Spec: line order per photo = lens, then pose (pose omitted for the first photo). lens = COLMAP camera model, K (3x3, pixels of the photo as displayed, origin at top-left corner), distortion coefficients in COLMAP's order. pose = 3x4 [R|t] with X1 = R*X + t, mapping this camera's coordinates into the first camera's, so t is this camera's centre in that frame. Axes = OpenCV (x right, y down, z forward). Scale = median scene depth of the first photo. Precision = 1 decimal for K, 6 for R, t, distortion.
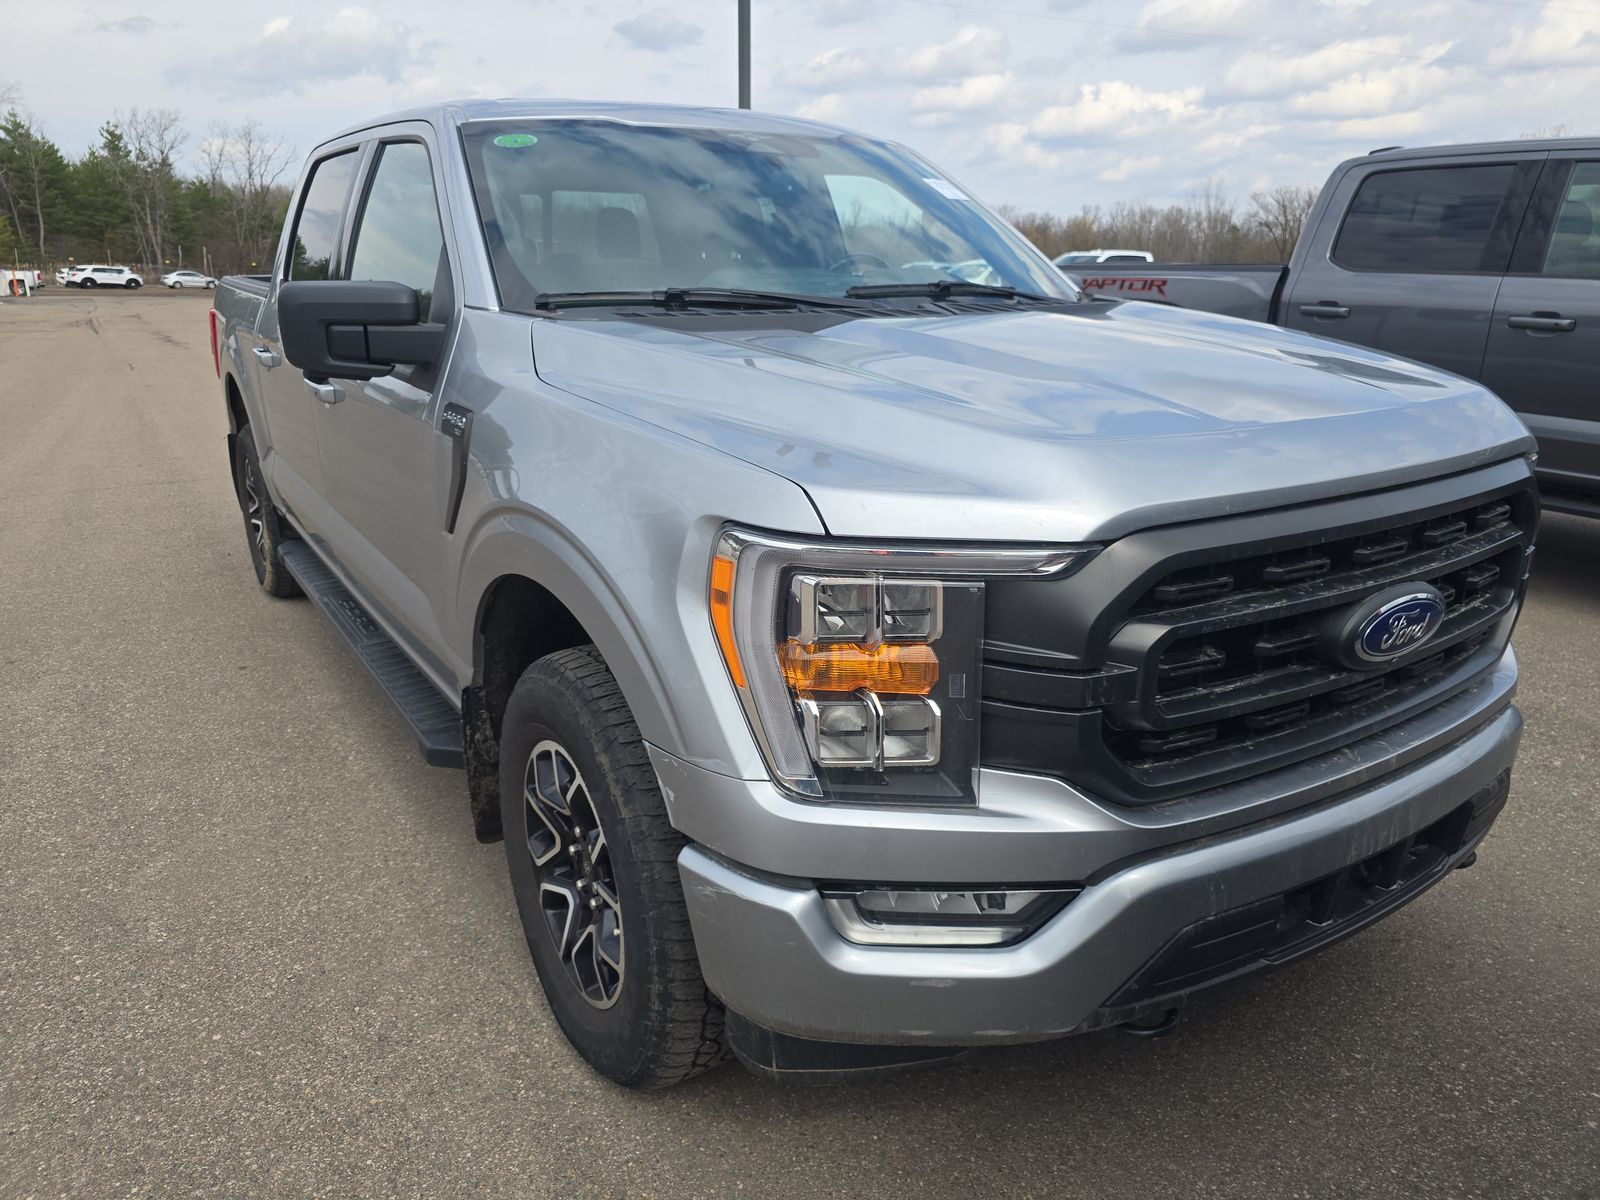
lens RADIAL K [[1137.6, 0, 810.7], [0, 1137.6, 607.2], [0, 0, 1]] dist [0.049665, -0.061212]
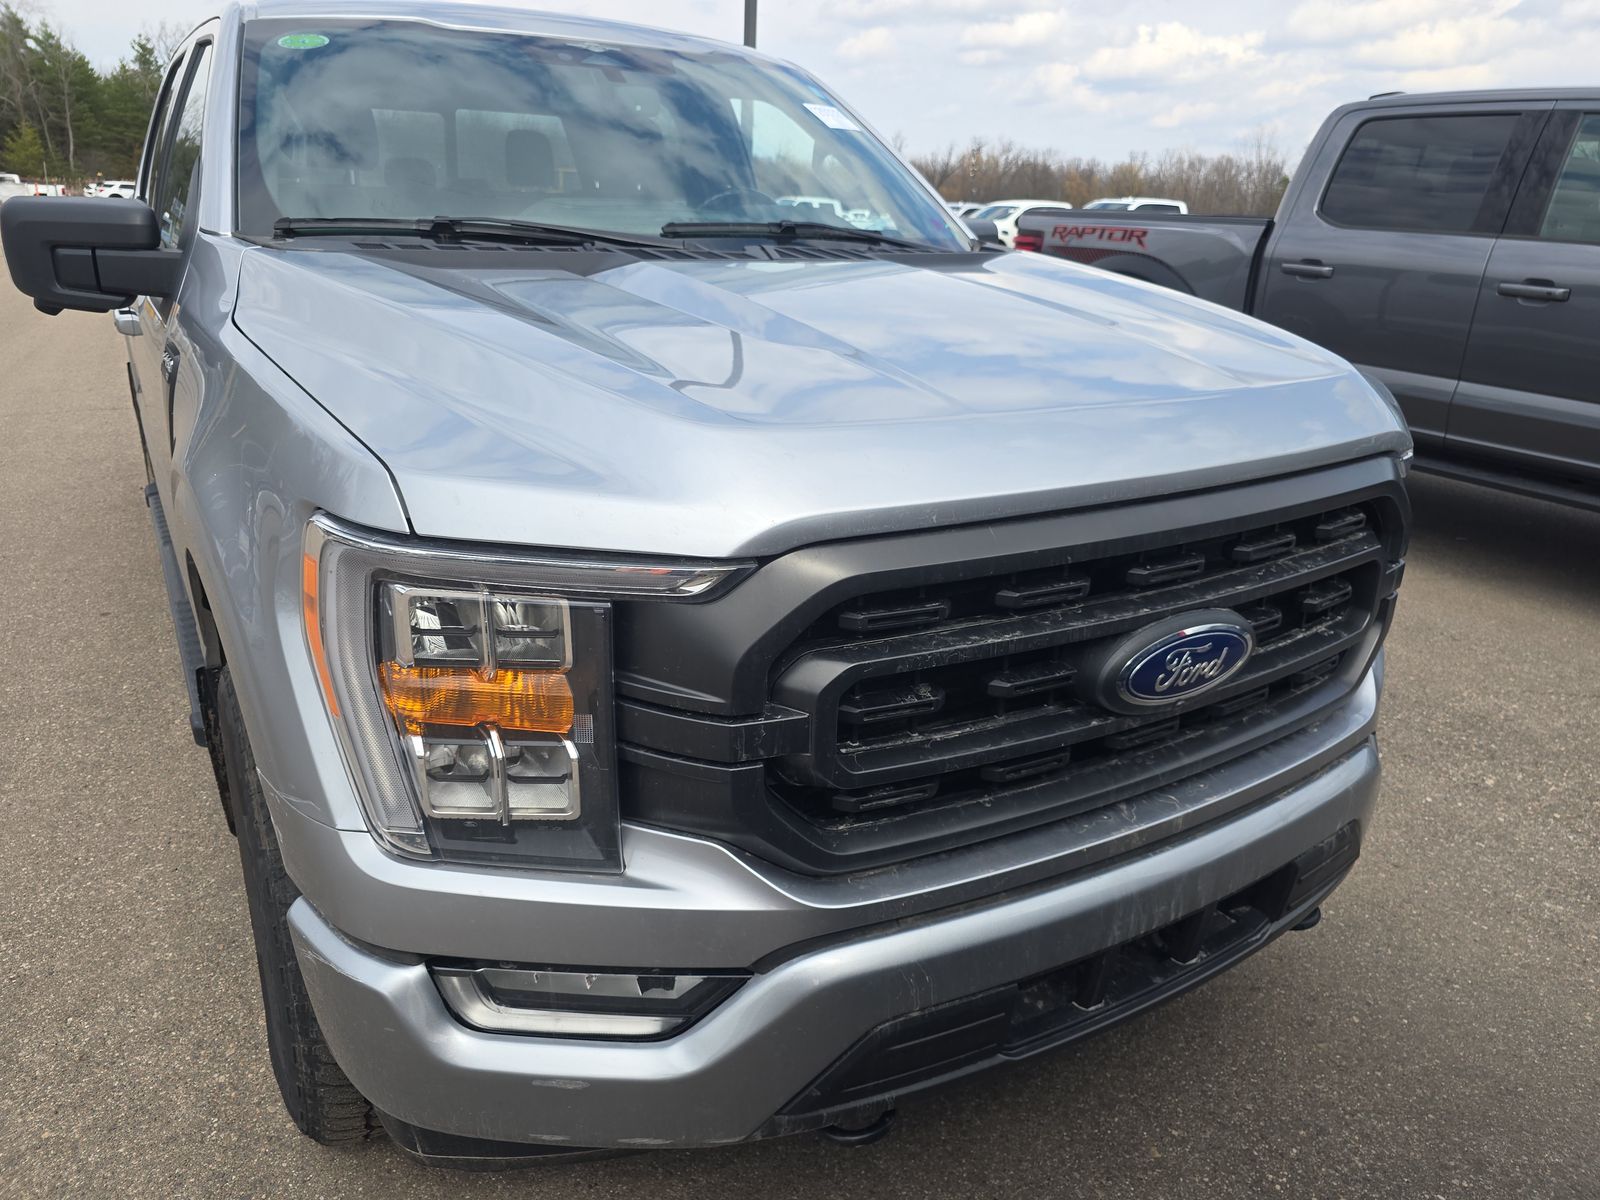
lens RADIAL K [[1137.6, 0, 810.7], [0, 1137.6, 607.2], [0, 0, 1]] dist [0.049665, -0.061212]
pose [[0.999009, 0.039571, -0.020370, 0.212109], [-0.038551, 0.998091, 0.048249, -0.042605], [0.022240, -0.047416, 0.998628, 0.146929]]
